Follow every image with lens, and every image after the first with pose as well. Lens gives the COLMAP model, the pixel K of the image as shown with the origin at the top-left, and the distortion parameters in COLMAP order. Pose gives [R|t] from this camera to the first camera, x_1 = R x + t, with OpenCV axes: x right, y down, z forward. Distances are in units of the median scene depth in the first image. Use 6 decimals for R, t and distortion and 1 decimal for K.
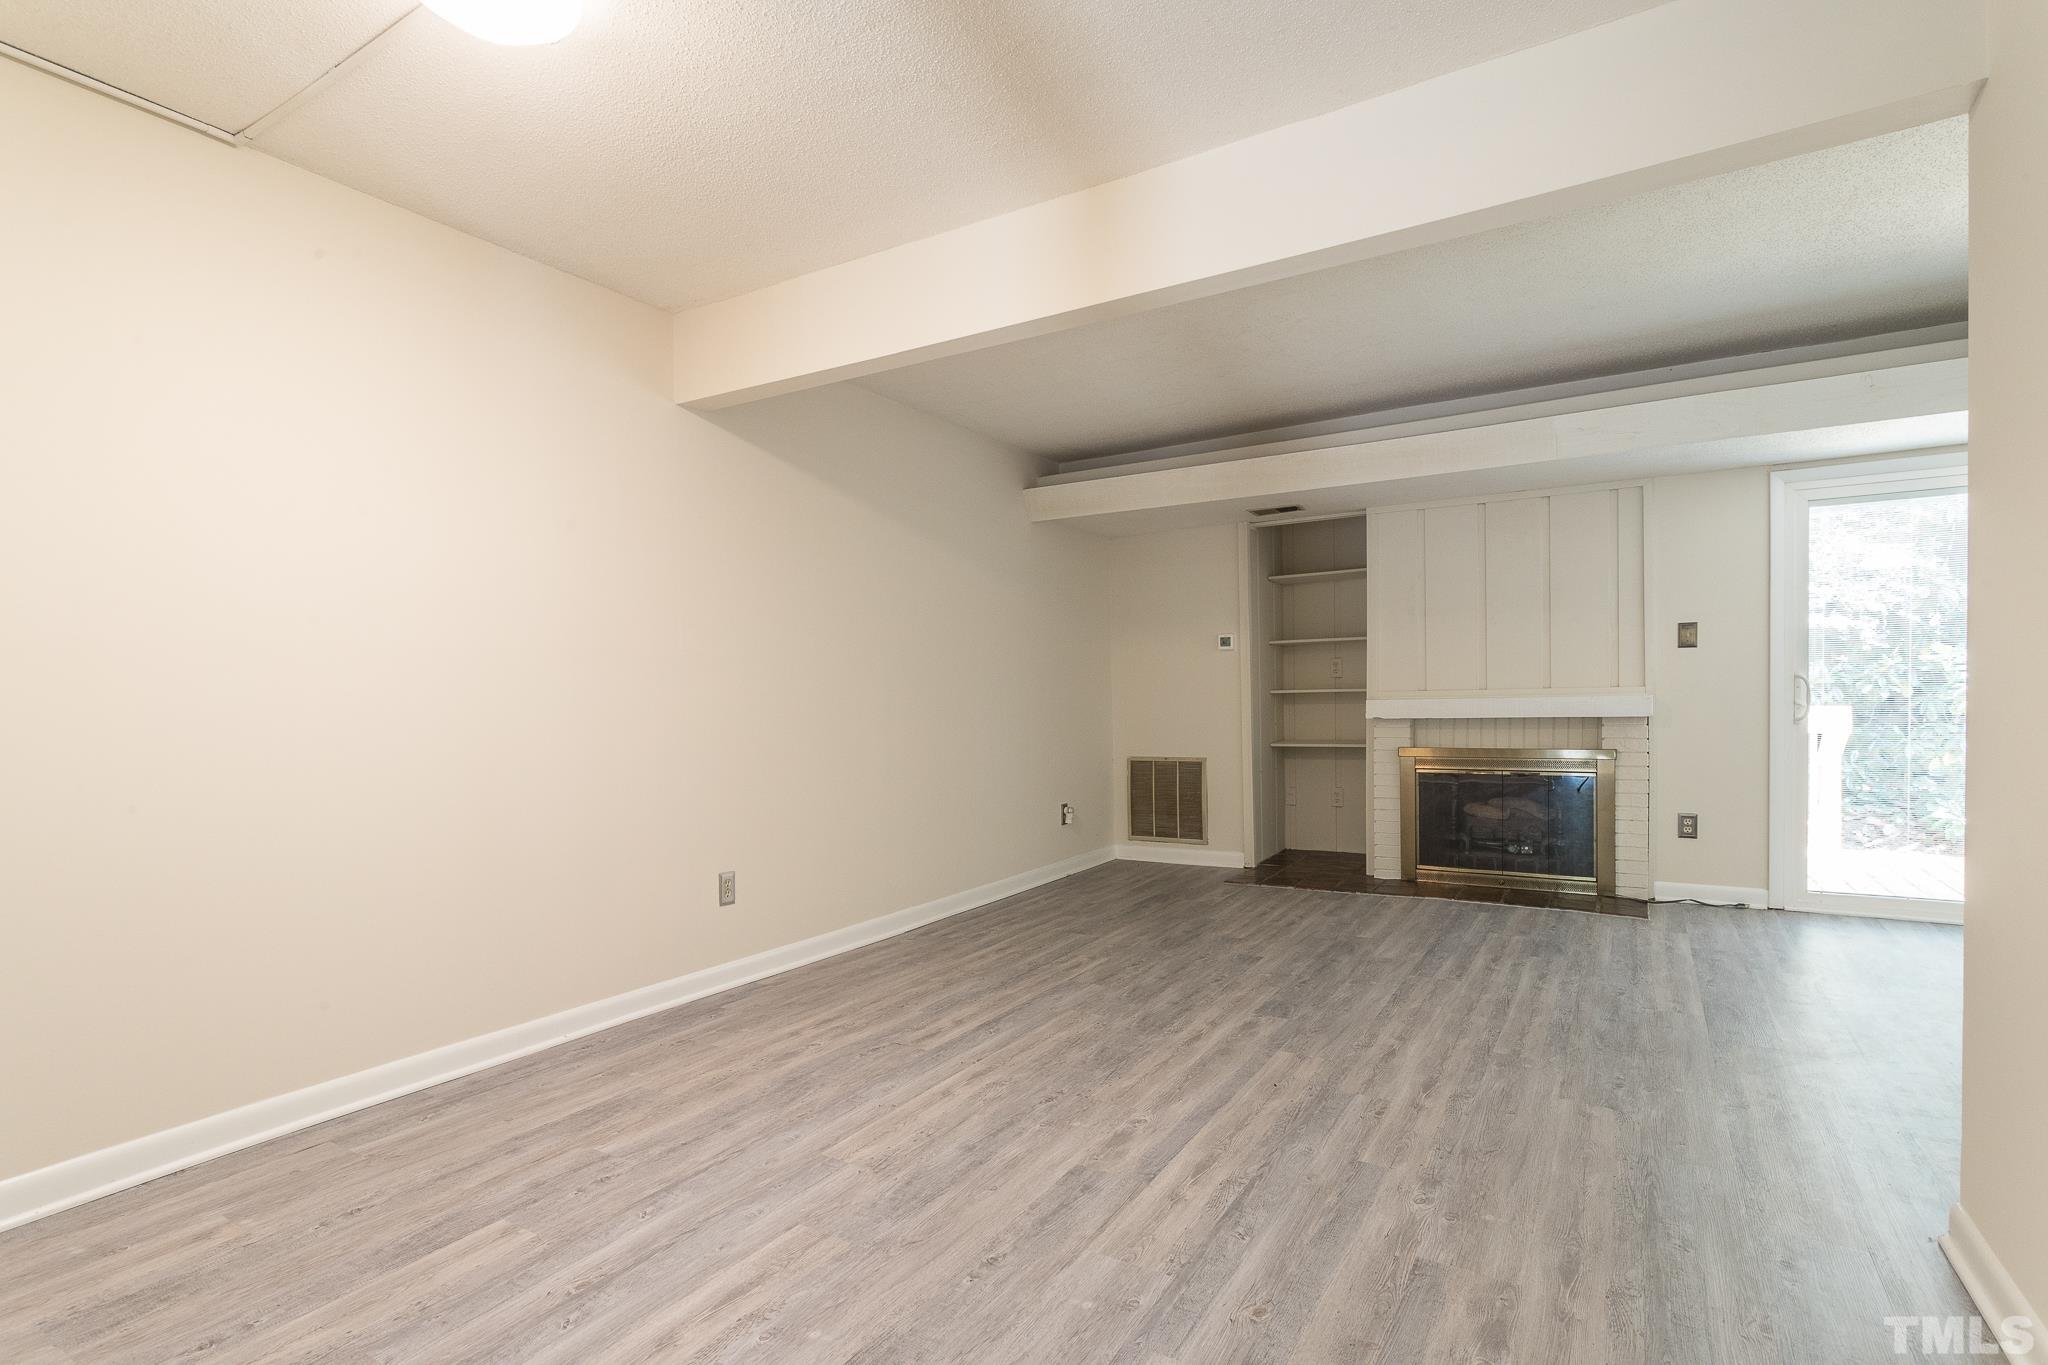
lens RADIAL K [[985.3, 0, 1029.1], [0, 985.3, 719.4], [0, 0, 1]] dist [0.001904, 0.001503]
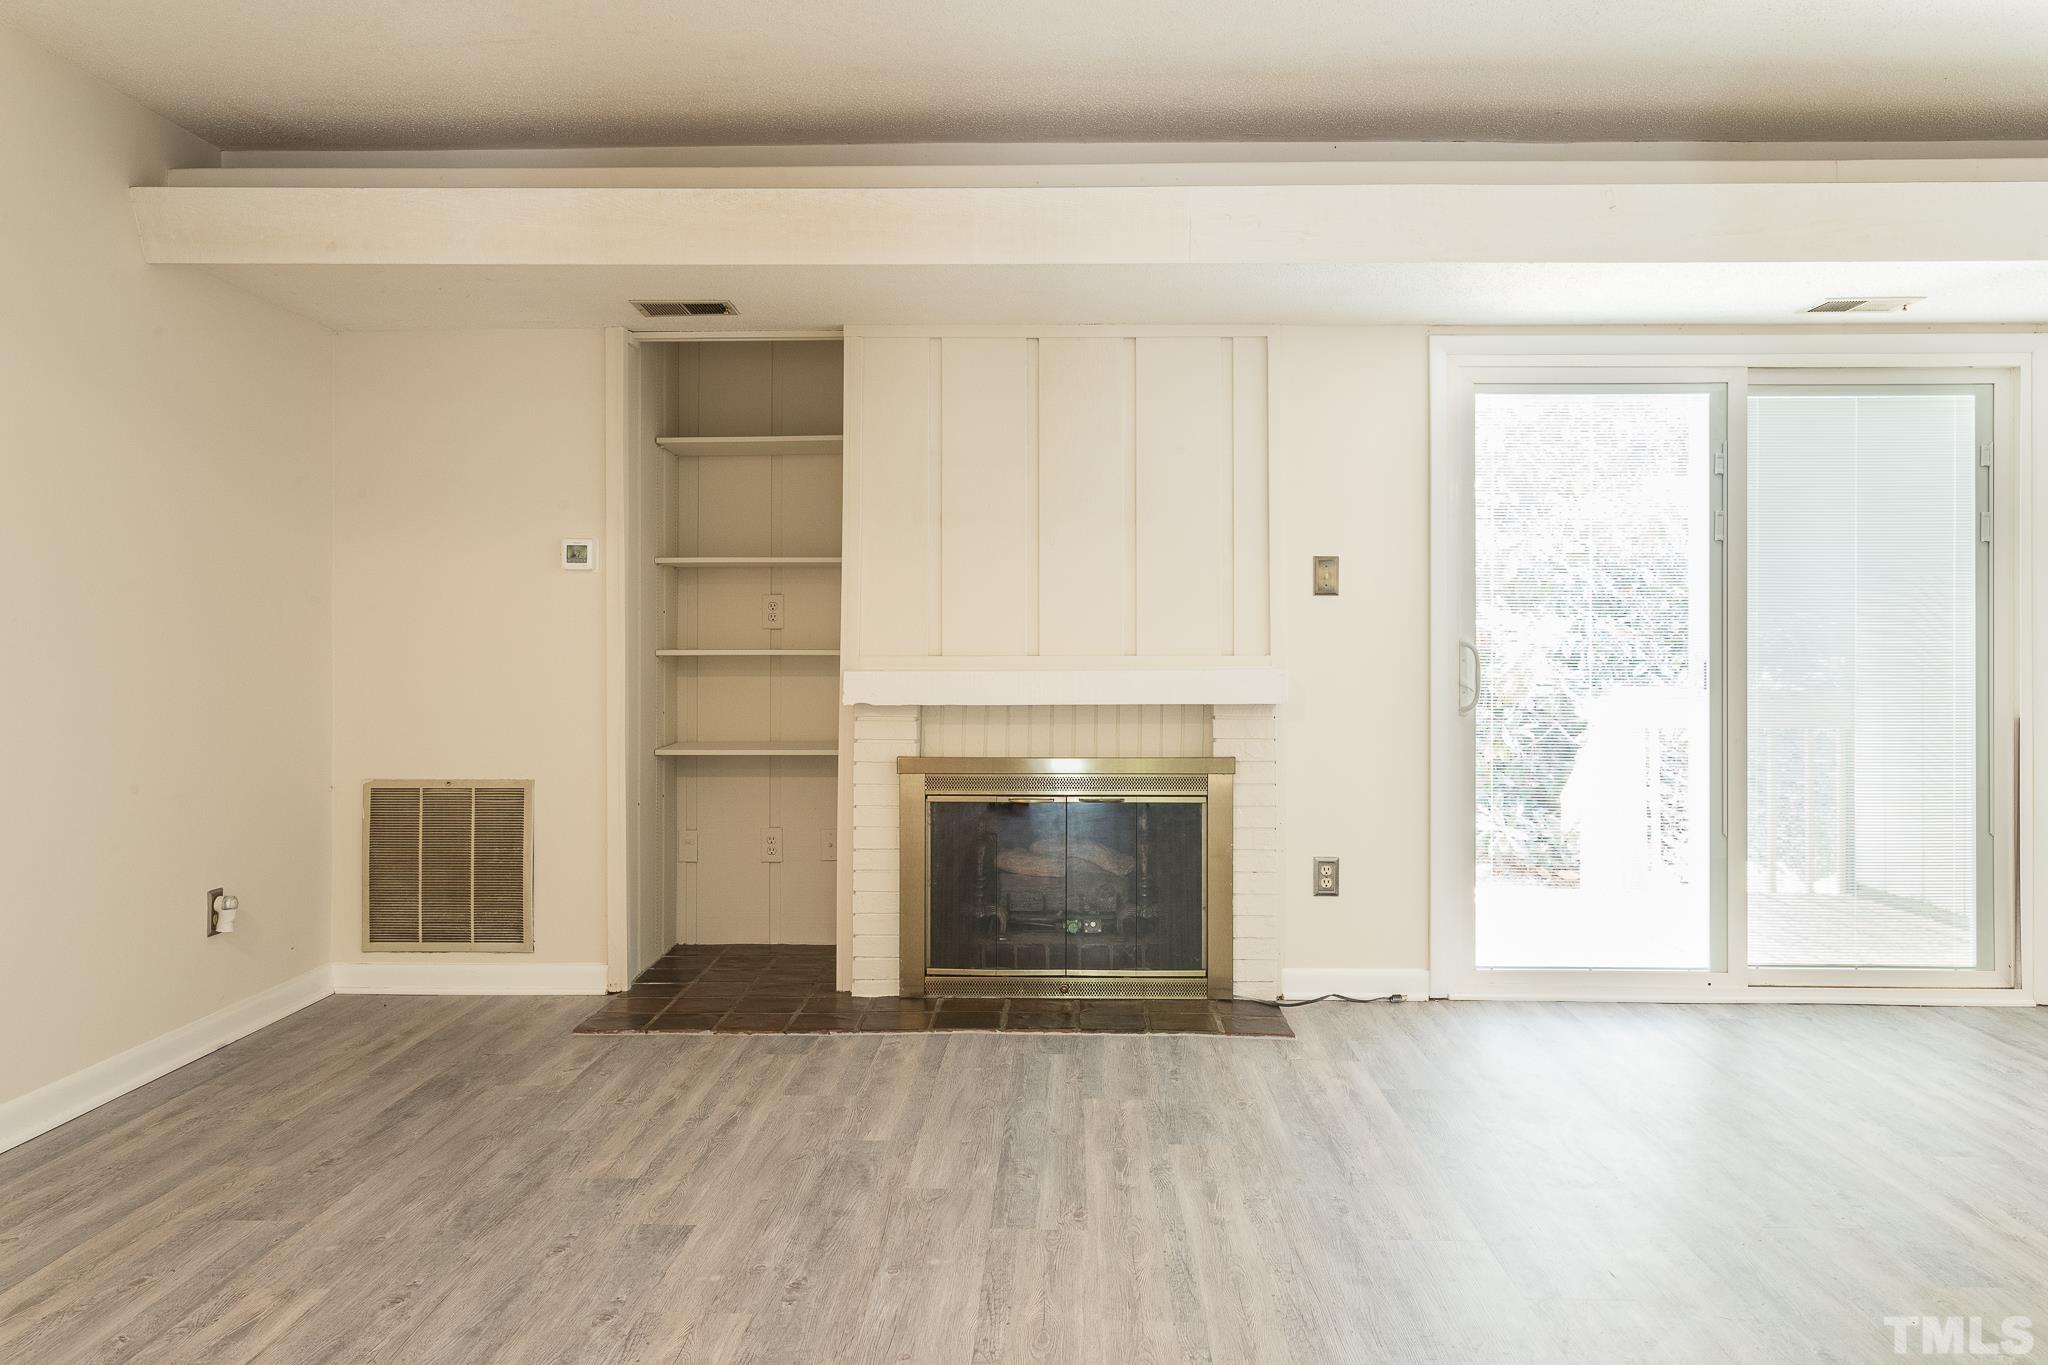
lens RADIAL K [[1533.7, 0, 1022.6], [0, 1533.7, 635.3], [0, 0, 1]] dist [-0.001173, 0.007766]
pose [[0.867738, 0.023683, 0.496457, 0.006475], [-0.004902, 0.999223, -0.039101, -0.008509], [-0.496997, 0.031496, 0.867180, 0.271010]]
